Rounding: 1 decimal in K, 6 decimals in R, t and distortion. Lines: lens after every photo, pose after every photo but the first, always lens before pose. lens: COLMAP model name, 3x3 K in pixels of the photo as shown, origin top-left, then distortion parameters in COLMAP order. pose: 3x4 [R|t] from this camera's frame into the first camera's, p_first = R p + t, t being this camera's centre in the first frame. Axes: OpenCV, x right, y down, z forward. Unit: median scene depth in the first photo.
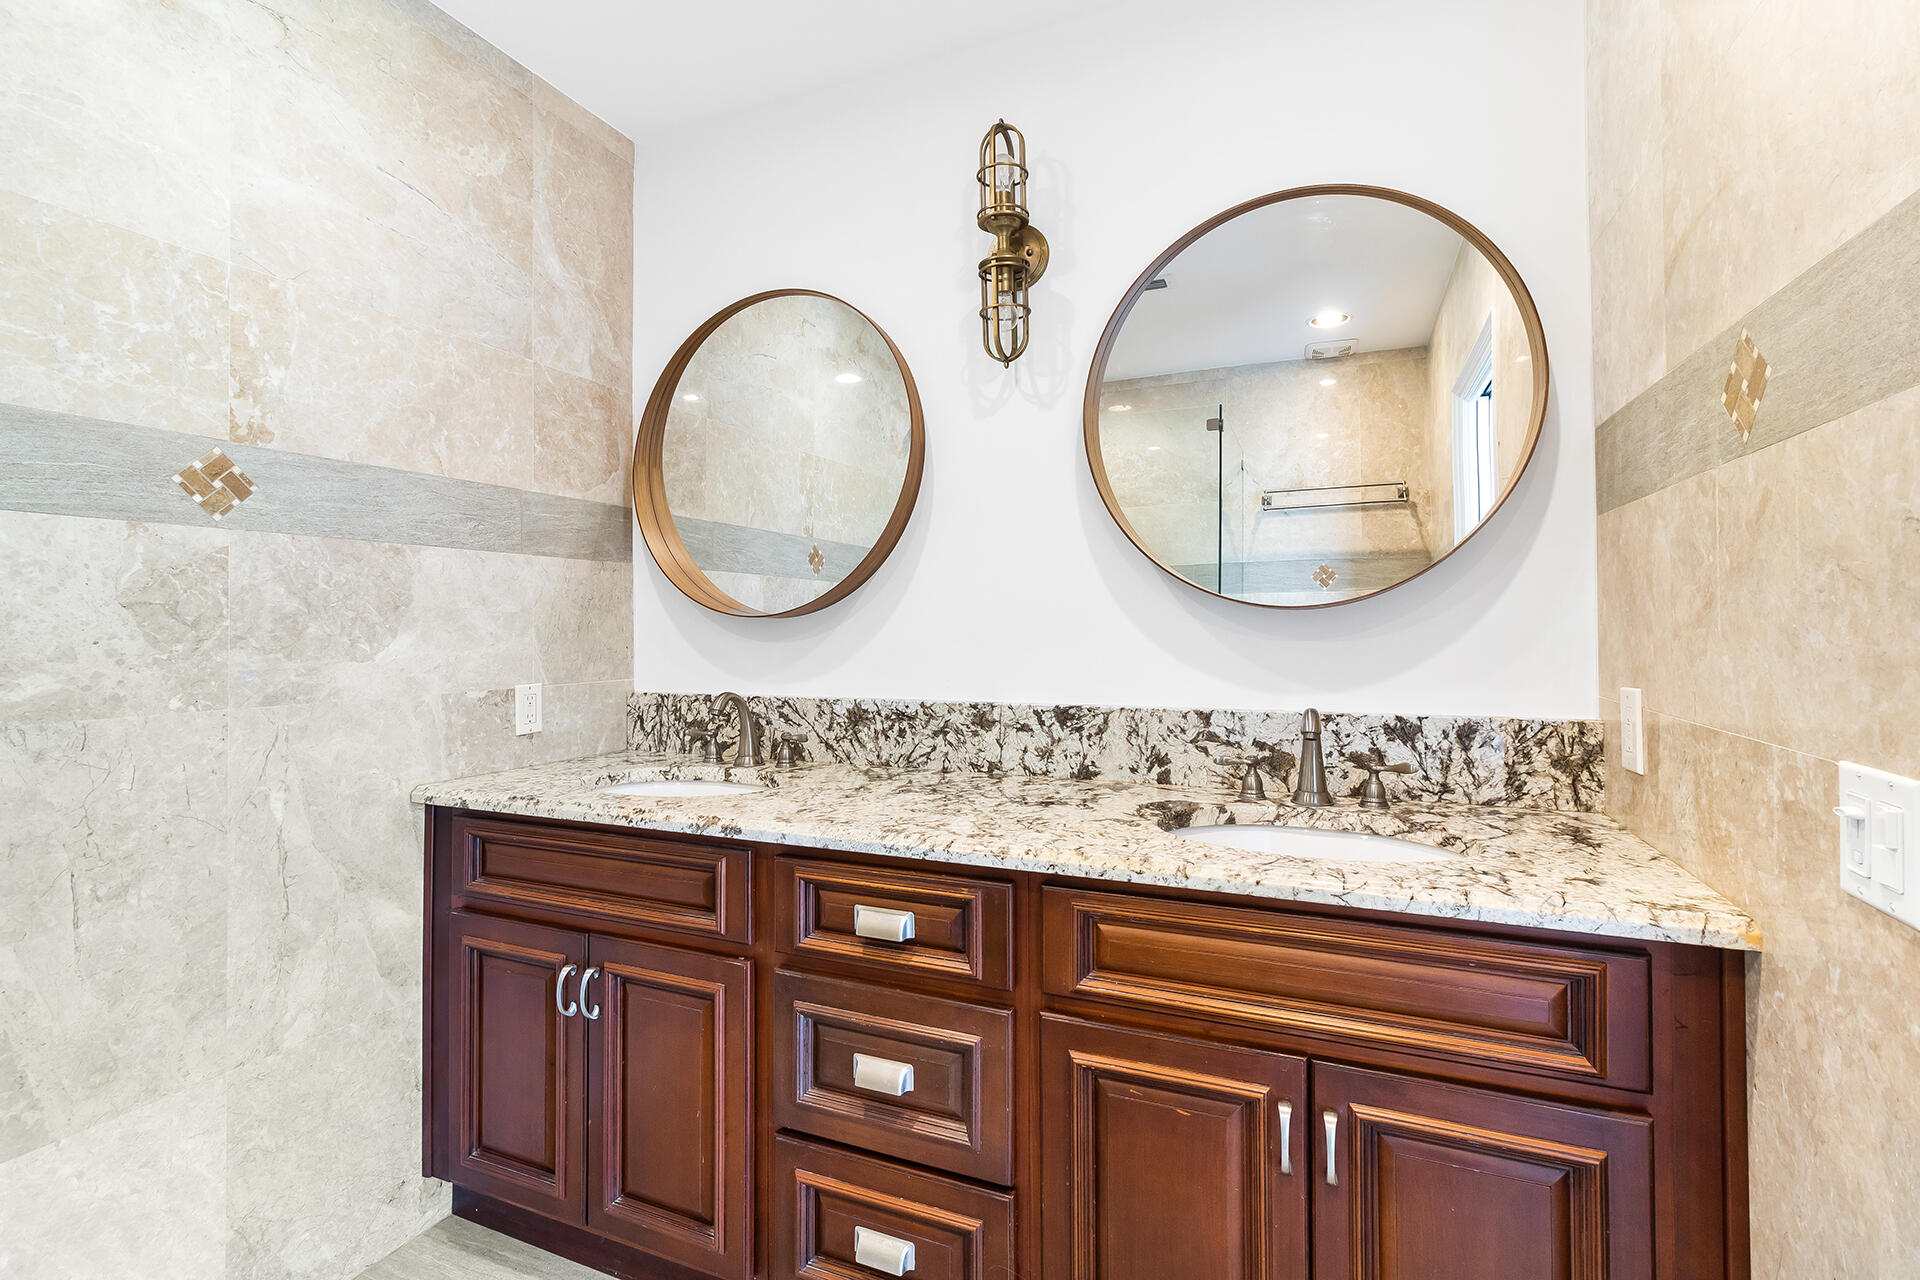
lens RADIAL K [[878.8, 0, 946.0], [0, 878.8, 627.7], [0, 0, 1]] dist [0.000944, -0.000908]
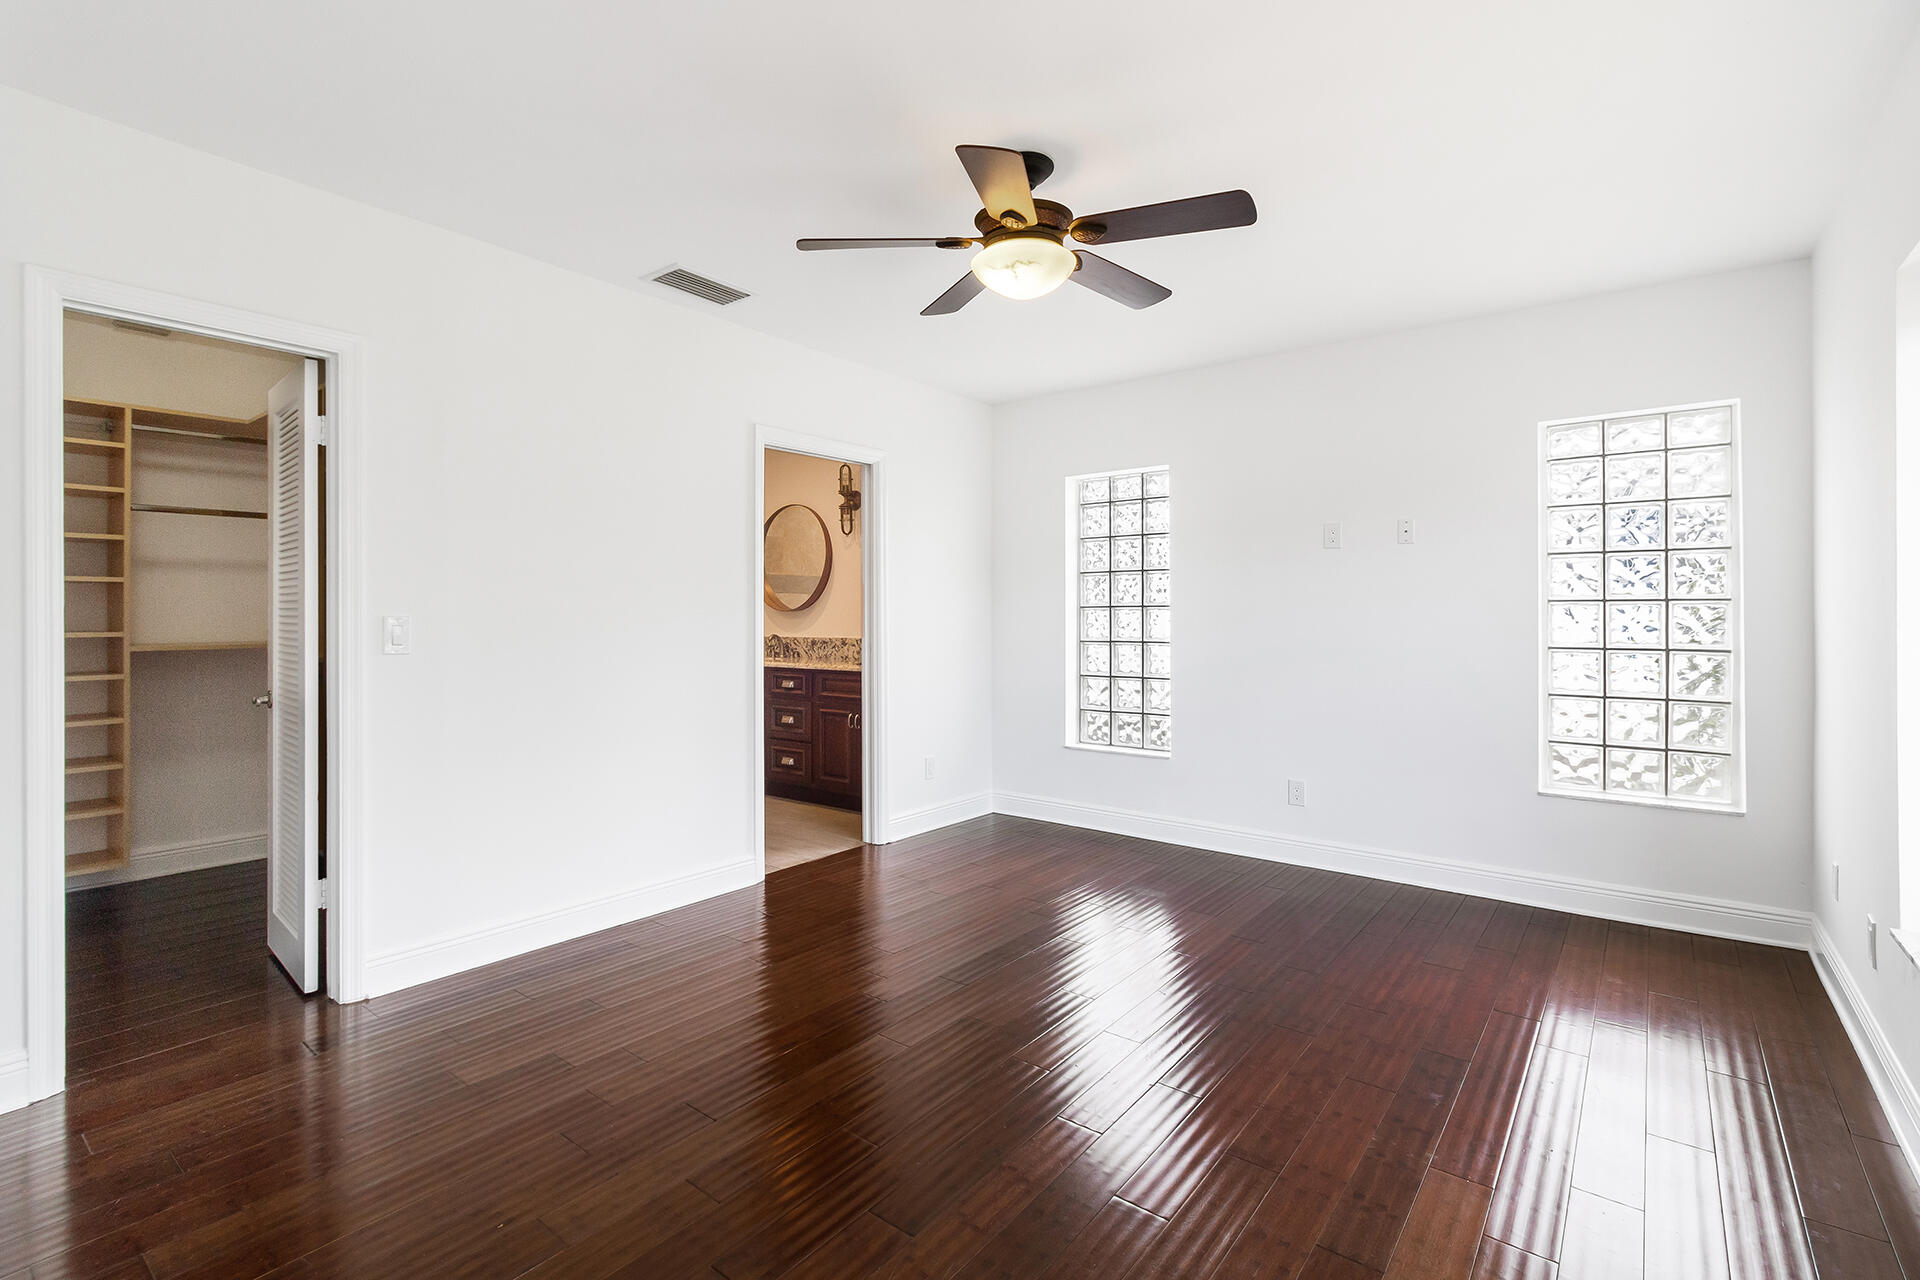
lens RADIAL K [[908.4, 0, 948.5], [0, 908.4, 623.0], [0, 0, 1]] dist [0.022003, 0.000070]
pose [[0.968593, 0.003917, -0.248619, 1.251180], [-0.002185, 0.999971, 0.007241, 0.004941], [0.248641, -0.006470, 0.968574, -2.163003]]
